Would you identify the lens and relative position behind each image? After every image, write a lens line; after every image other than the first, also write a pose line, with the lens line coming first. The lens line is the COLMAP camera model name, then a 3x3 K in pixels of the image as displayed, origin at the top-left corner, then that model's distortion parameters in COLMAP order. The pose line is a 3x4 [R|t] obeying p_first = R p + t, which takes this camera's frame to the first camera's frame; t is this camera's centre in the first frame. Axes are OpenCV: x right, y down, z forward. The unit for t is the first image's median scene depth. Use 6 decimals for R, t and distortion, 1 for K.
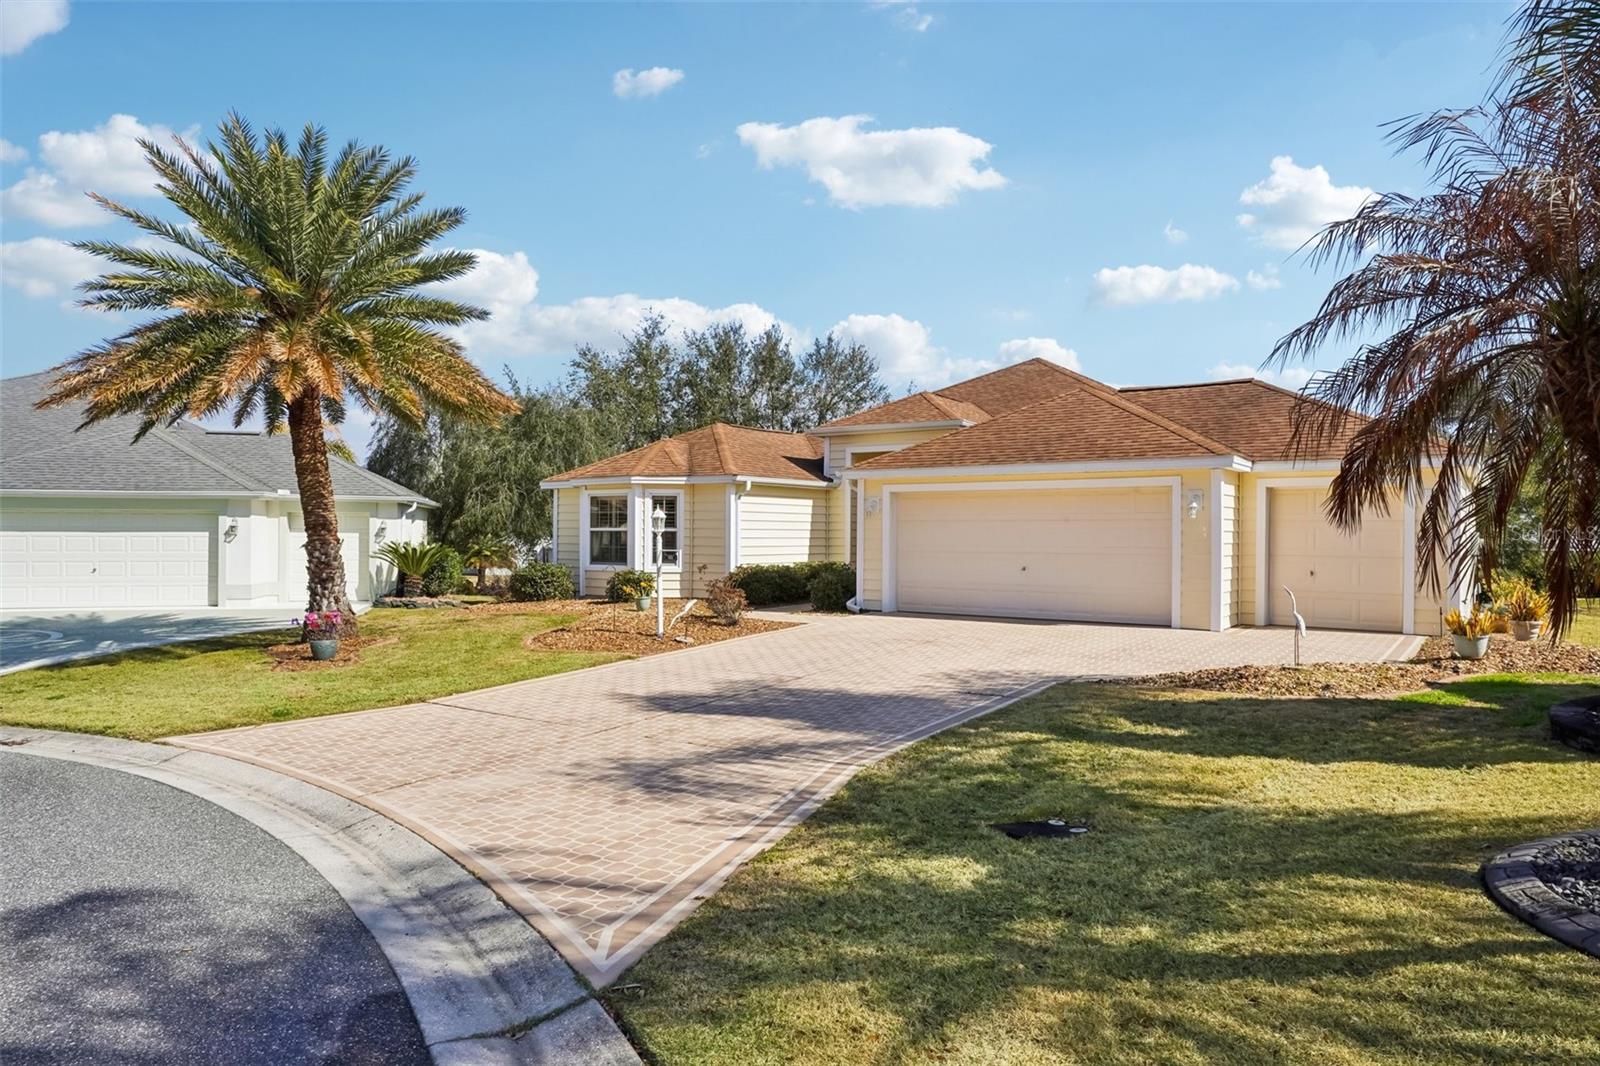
lens RADIAL K [[1006.9, 0, 800.0], [0, 1006.9, 533.0], [0, 0, 1]] dist [-0.000644, -0.000102]
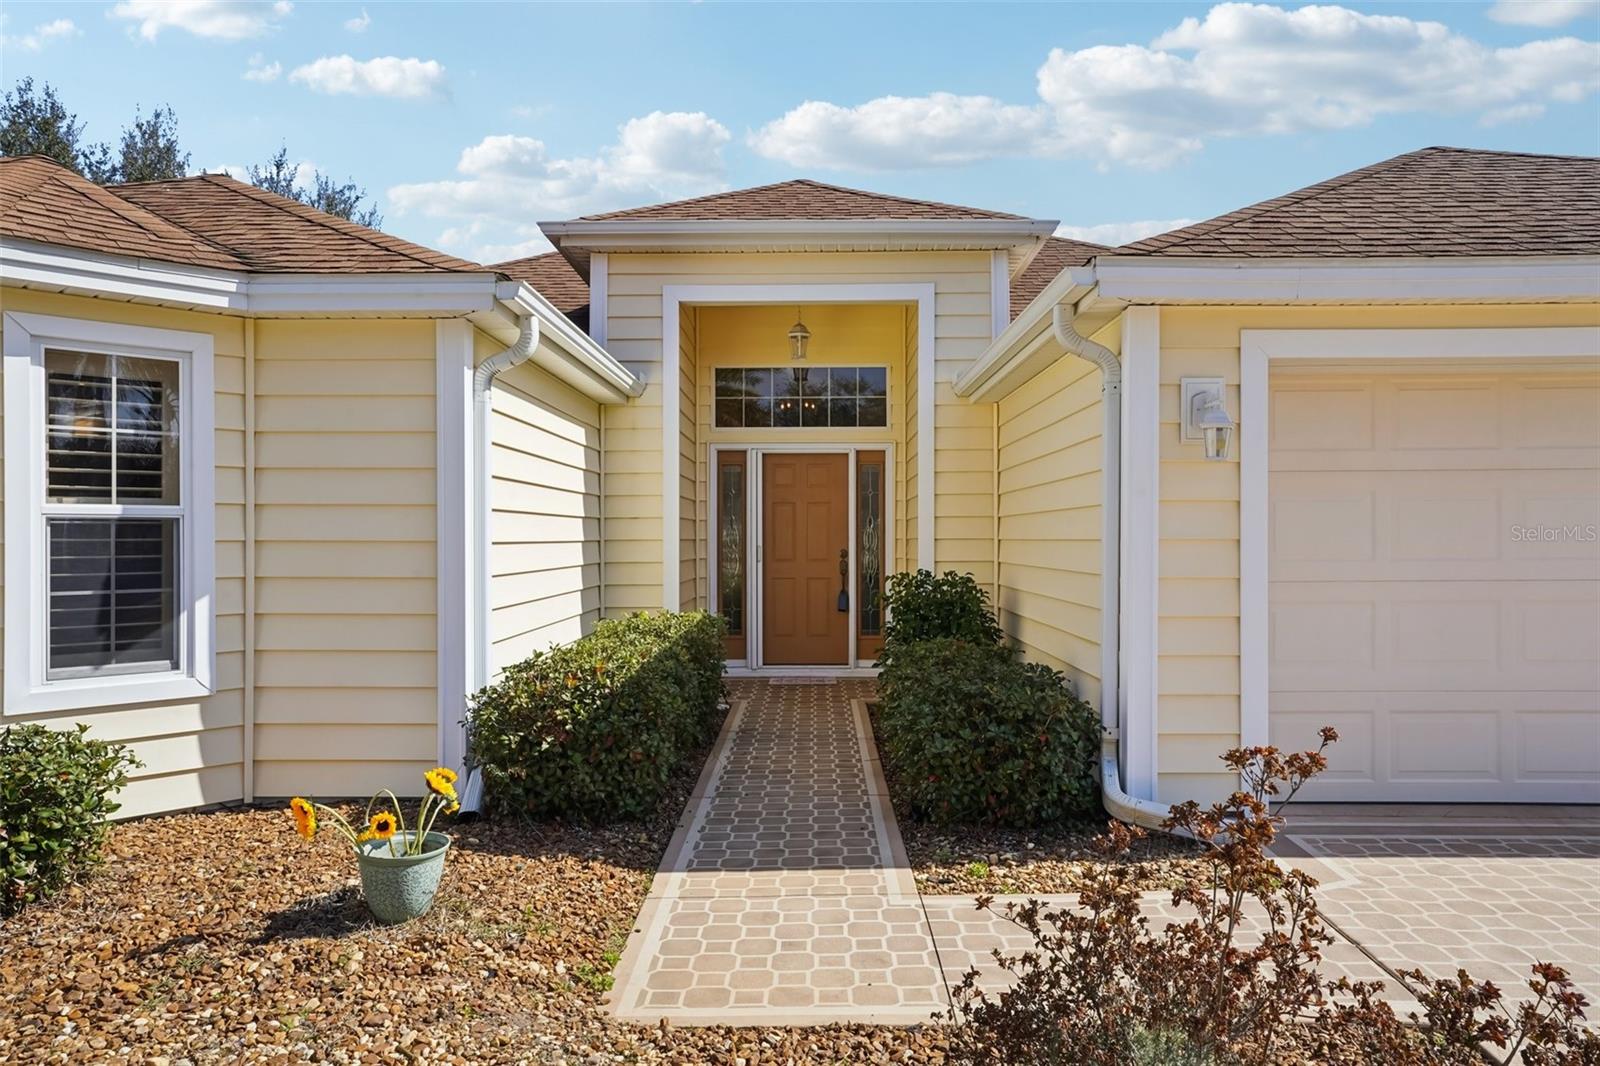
lens RADIAL K [[1074.6, 0, 800.0], [0, 1074.6, 533.0], [0, 0, 1]] dist [-0.005821, -0.001791]
pose [[0.809124, -0.008956, 0.587570, -0.152411], [0.009704, 0.999951, 0.001878, 0.002548], [-0.587558, 0.004182, 0.809171, 0.725443]]
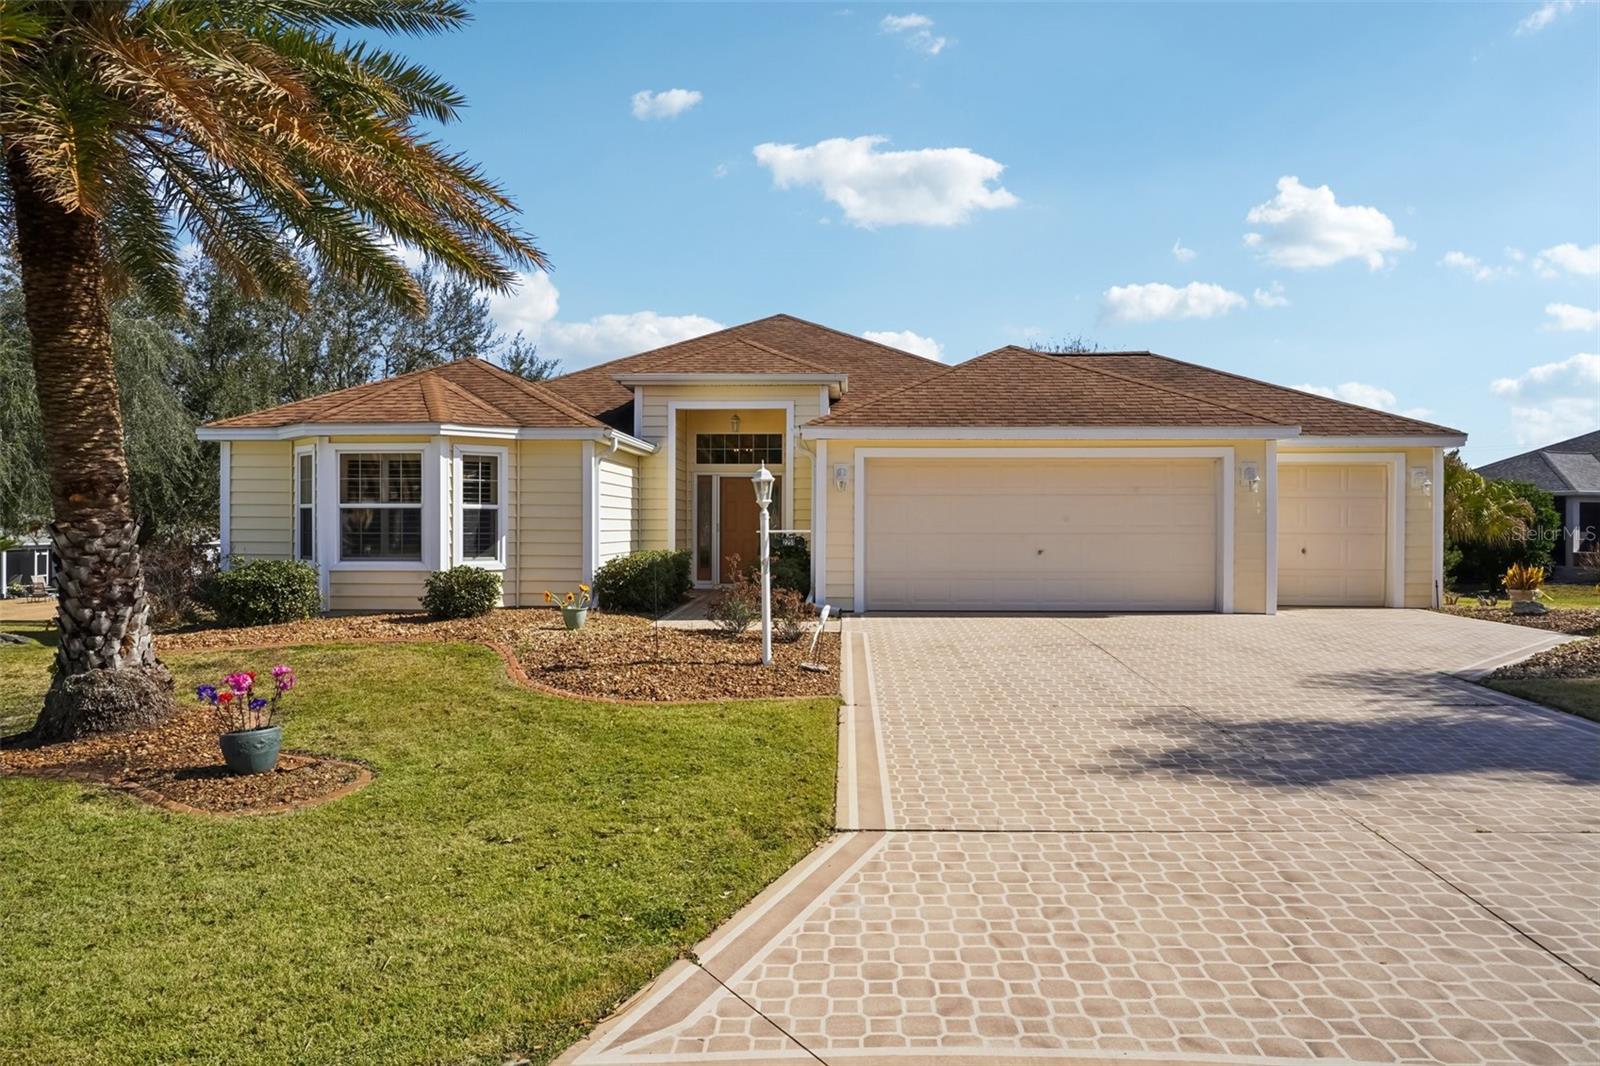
lens RADIAL K [[1074.6, 0, 800.0], [0, 1074.6, 533.0], [0, 0, 1]] dist [-0.005821, -0.001791]
pose [[0.828249, -0.008382, 0.560297, -0.358787], [0.003894, 0.999950, 0.009203, 0.008495], [-0.560347, -0.005441, 0.828240, 0.294690]]
